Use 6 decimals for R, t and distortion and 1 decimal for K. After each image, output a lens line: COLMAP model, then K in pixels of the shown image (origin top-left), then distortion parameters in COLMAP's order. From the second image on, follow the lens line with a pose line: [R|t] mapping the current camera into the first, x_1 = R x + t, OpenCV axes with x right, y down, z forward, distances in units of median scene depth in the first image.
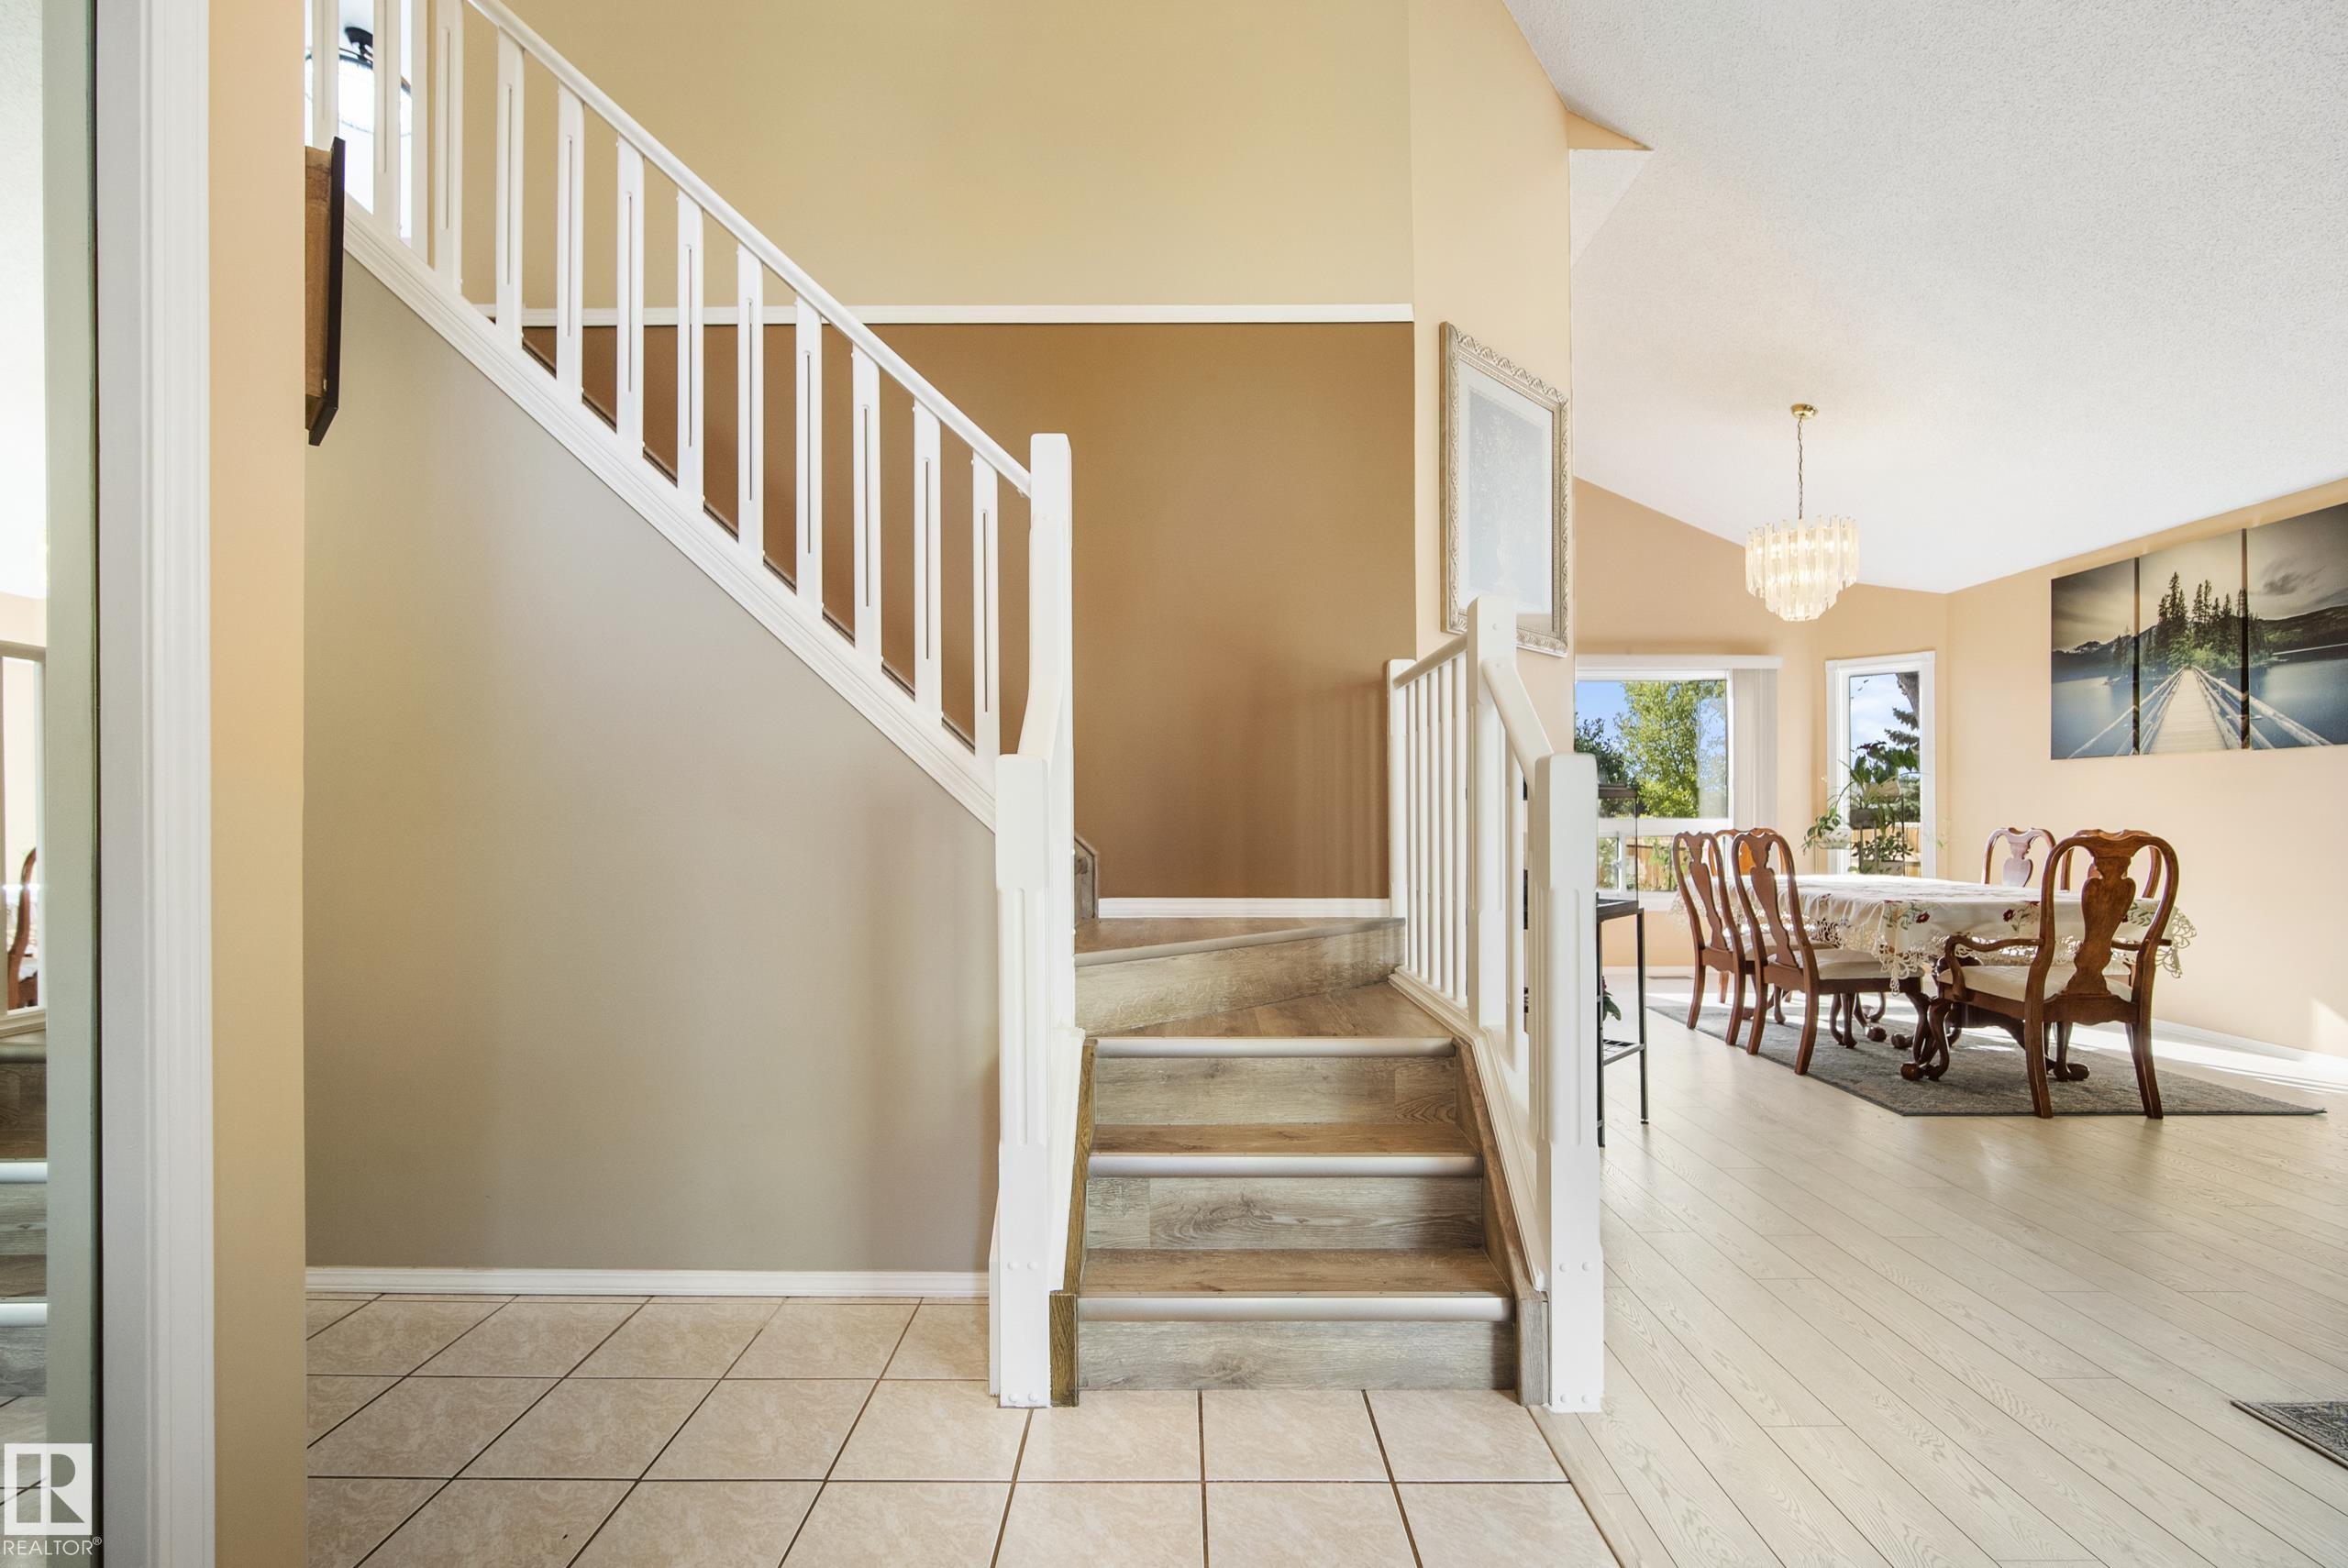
lens RADIAL K [[1034.5, 0, 1167.9], [0, 1034.5, 812.7], [0, 0, 1]] dist [-0.010785, 0.003507]
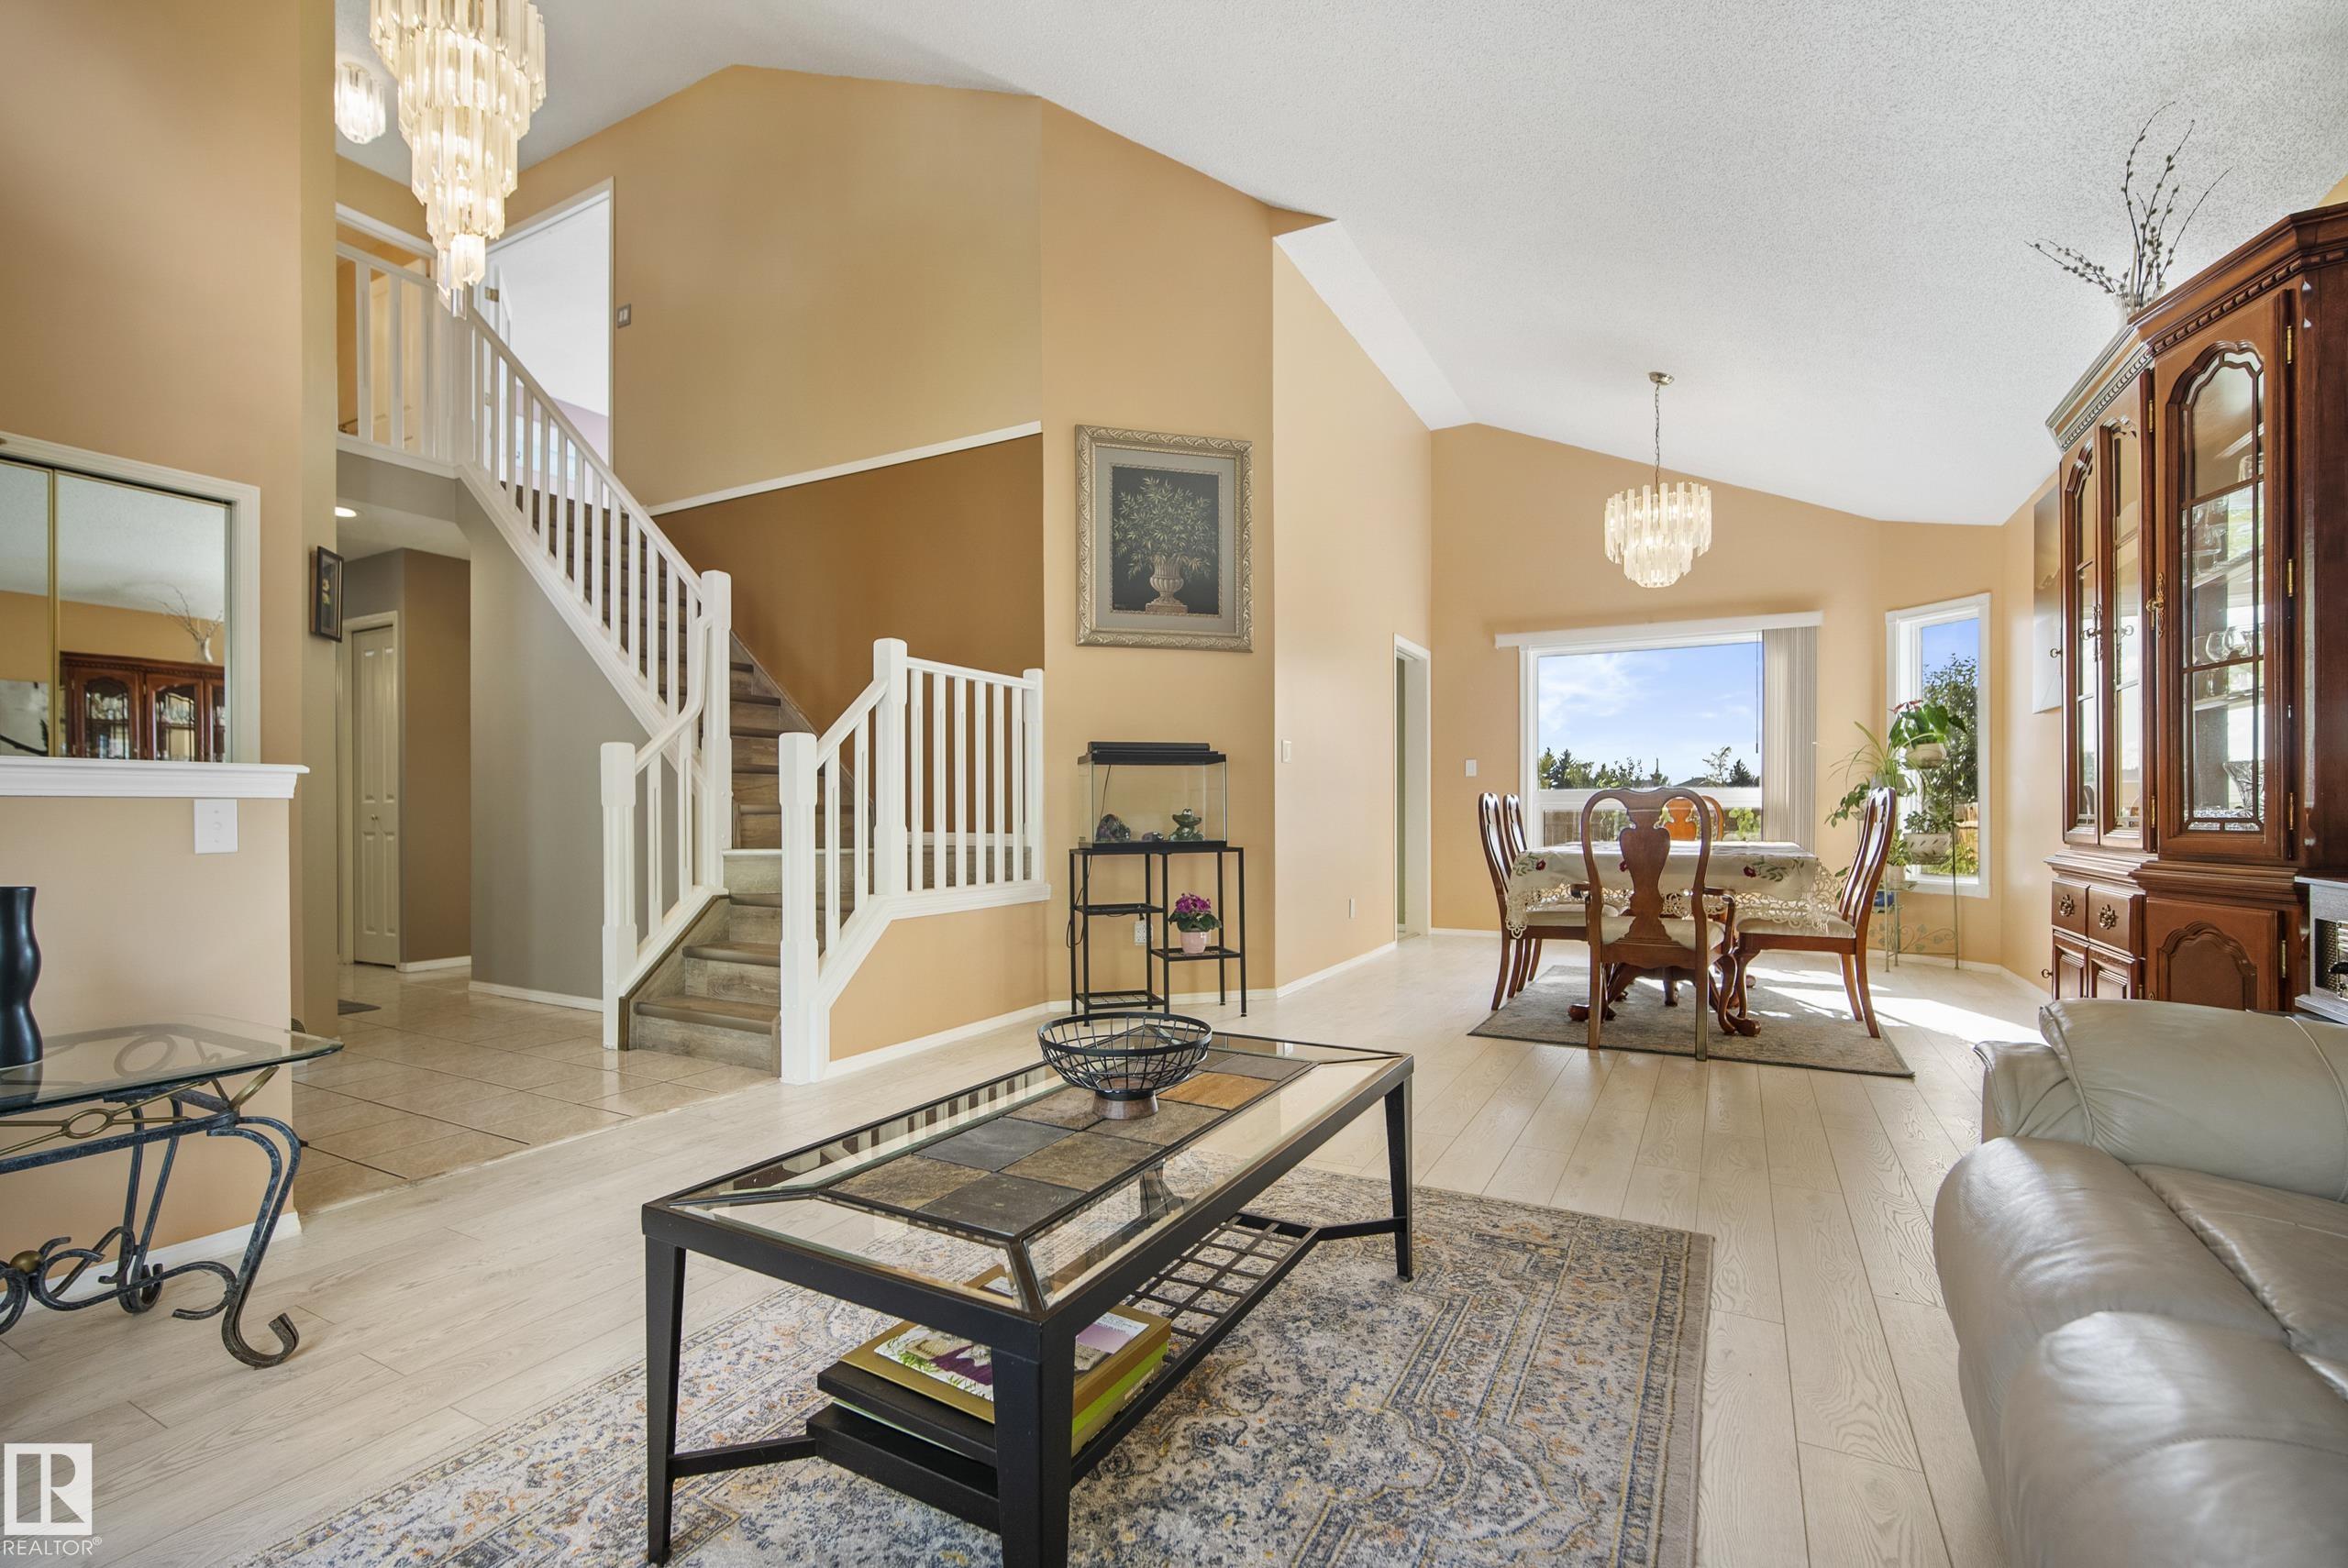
lens RADIAL K [[1034.5, 0, 1174.6], [0, 1034.5, 819.5], [0, 0, 1]] dist [-0.010785, 0.003507]
pose [[0.885805, 0.006877, -0.464007, 0.757466], [0.000550, 0.999874, 0.015869, 0.027845], [0.464058, -0.014312, 0.885689, -0.136119]]
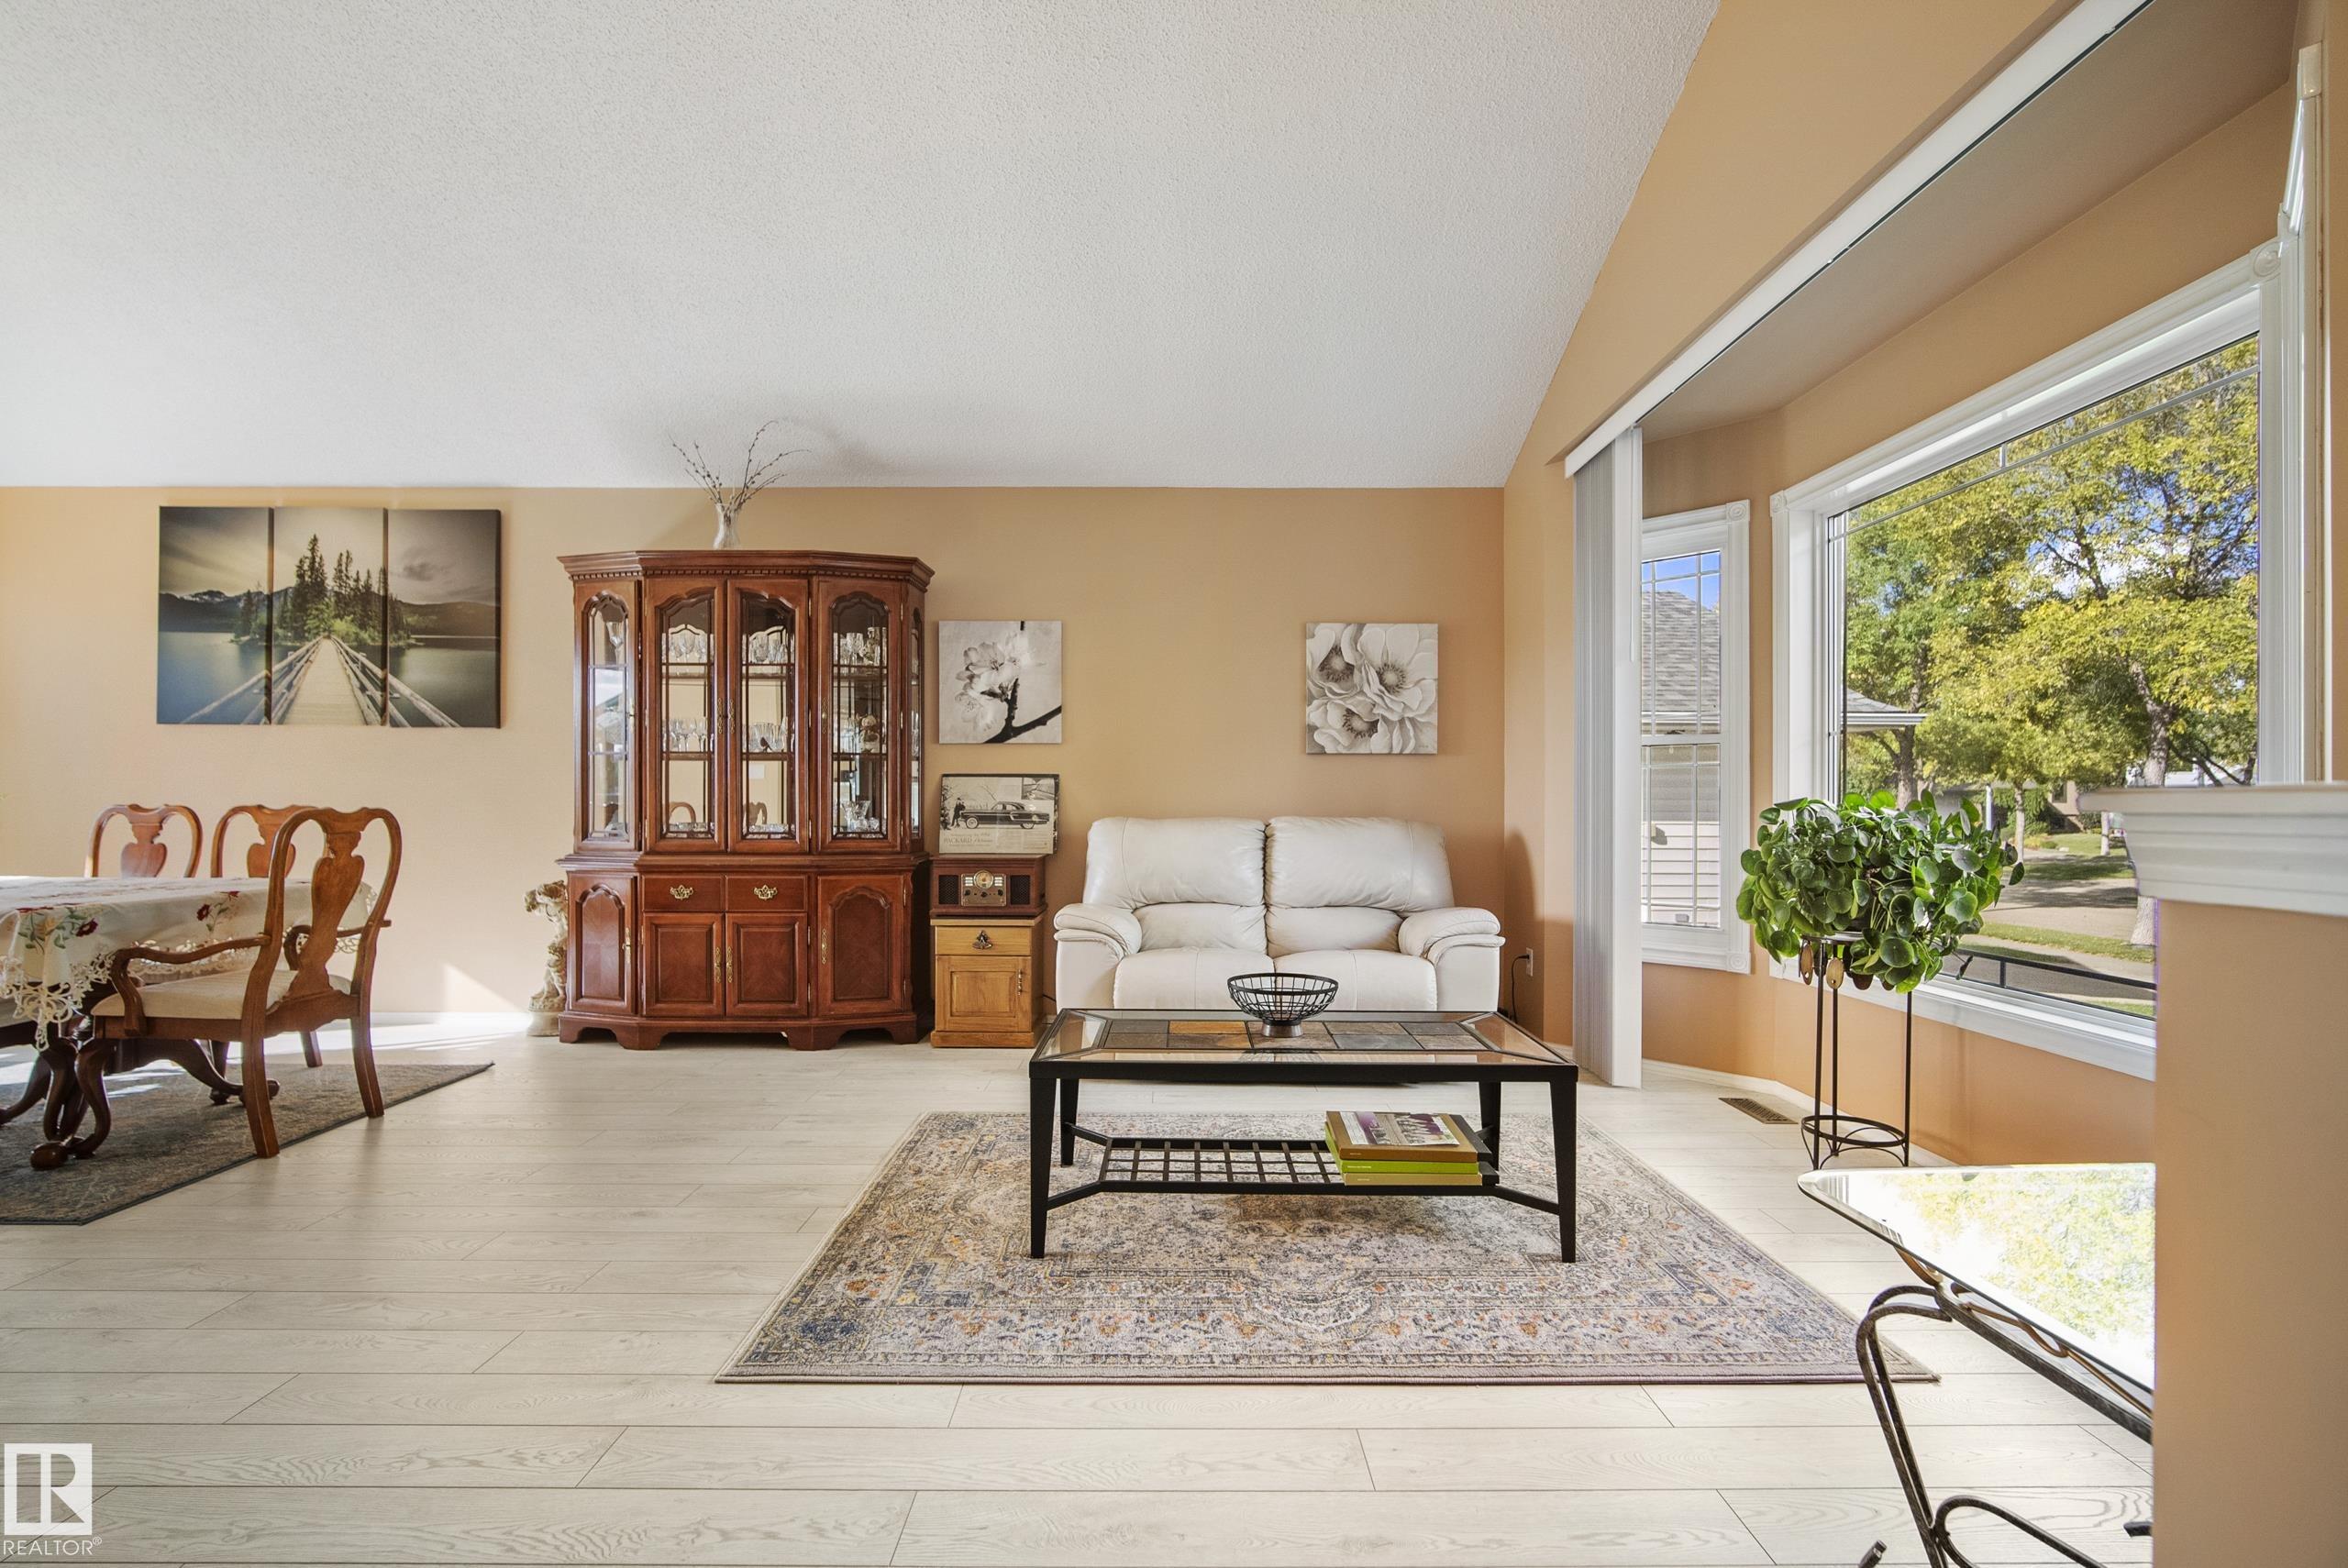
lens RADIAL K [[1034.5, 0, 1172.6], [0, 1034.5, 803.9], [0, 0, 1]] dist [-0.010785, 0.003507]
pose [[-0.014024, 0.004058, 0.999893, 0.025461], [-0.005993, 0.999973, -0.004142, 0.014263], [-0.999884, -0.006051, -0.014000, 0.237882]]
